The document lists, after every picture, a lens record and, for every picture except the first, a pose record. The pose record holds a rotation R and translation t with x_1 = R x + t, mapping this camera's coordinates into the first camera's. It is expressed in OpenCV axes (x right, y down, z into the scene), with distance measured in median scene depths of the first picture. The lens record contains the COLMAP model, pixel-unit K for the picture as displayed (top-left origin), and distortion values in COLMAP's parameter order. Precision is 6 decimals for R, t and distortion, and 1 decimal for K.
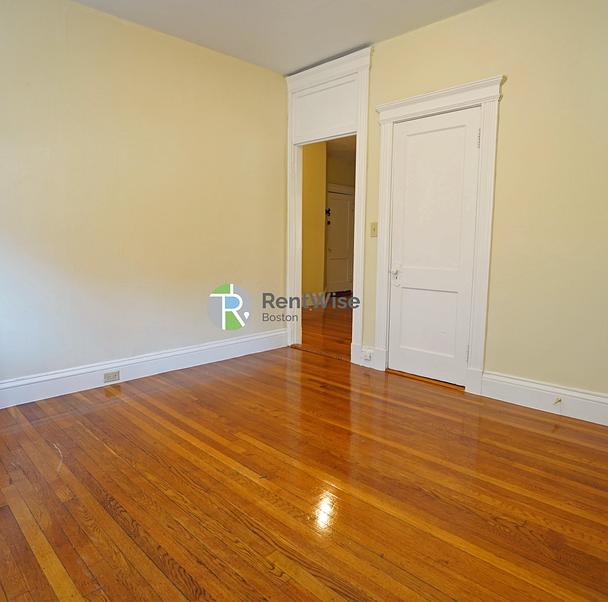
lens RADIAL K [[420.7, 0, 299.4], [0, 420.7, 301.4], [0, 0, 1]] dist [-0.054332, 0.021963]
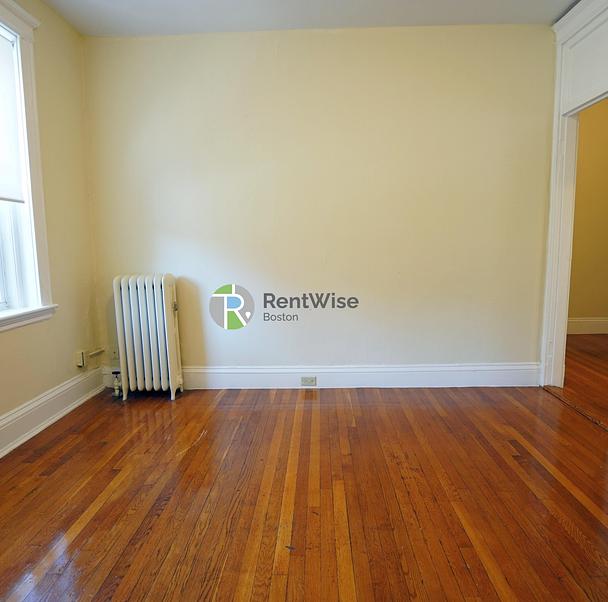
lens RADIAL K [[420.7, 0, 310.1], [0, 420.7, 298.8], [0, 0, 1]] dist [-0.054332, 0.021963]
pose [[0.702936, 0.071515, -0.707649, 0.324153], [-0.079696, 0.996586, 0.021549, -0.053752], [0.706774, 0.041249, 0.706235, 0.303595]]
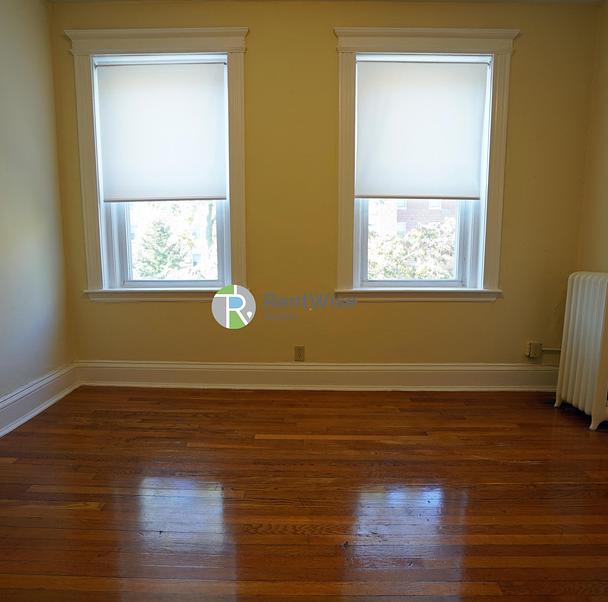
lens RADIAL K [[420.7, 0, 303.6], [0, 420.7, 298.2], [0, 0, 1]] dist [-0.054332, 0.021963]
pose [[-0.685684, 0.081274, -0.723348, 0.337120], [-0.112148, 0.970086, 0.215306, -0.126894], [0.719208, 0.228754, -0.656058, 0.922854]]
